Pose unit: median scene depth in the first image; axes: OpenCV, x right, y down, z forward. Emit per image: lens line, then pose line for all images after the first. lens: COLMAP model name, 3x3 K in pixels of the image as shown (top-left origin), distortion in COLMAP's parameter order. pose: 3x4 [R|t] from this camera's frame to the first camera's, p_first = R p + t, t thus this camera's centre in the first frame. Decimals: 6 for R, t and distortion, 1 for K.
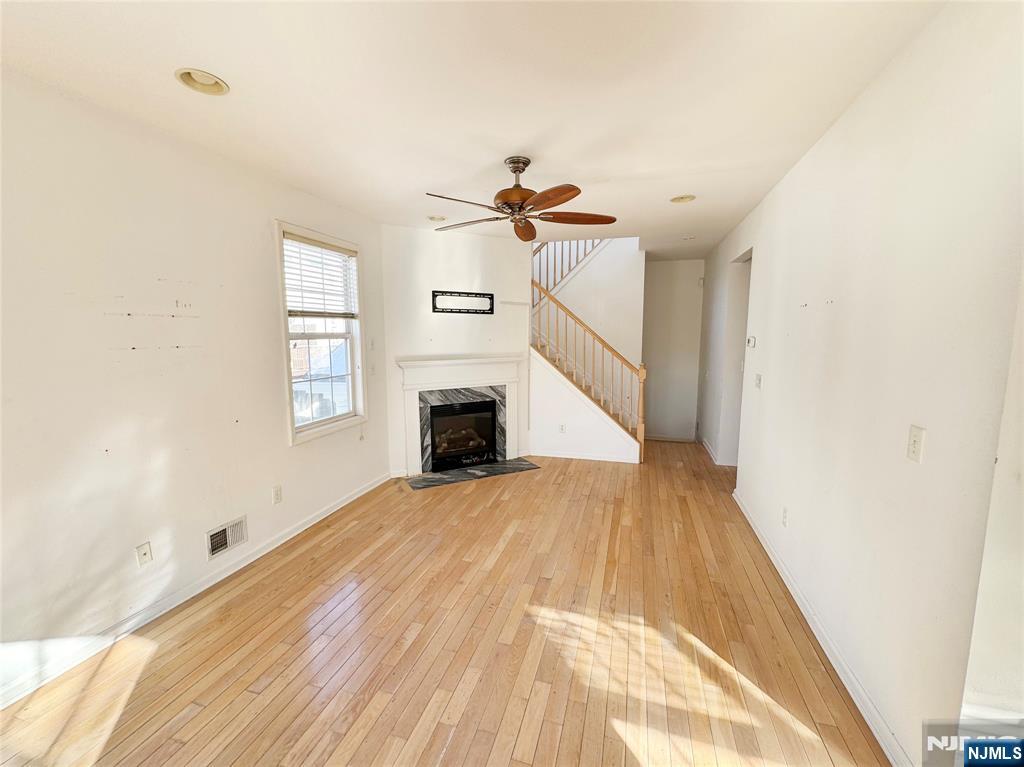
lens RADIAL K [[412.0, 0, 513.7], [0, 412.0, 379.5], [0, 0, 1]] dist [0.001519, 0.000183]
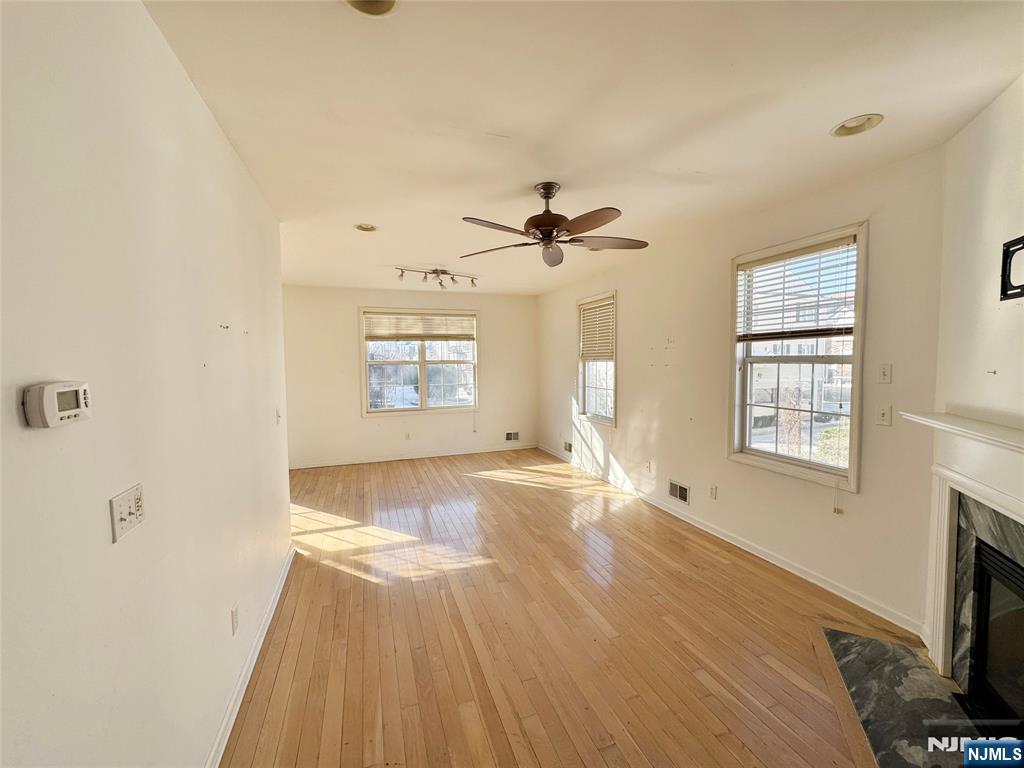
lens RADIAL K [[412.0, 0, 513.3], [0, 412.0, 384.2], [0, 0, 1]] dist [0.001519, 0.000183]
pose [[-0.802763, 0.044118, -0.594665, 0.545220], [-0.057609, 0.986856, 0.150984, -0.162143], [0.593510, 0.155462, -0.789670, 1.437234]]
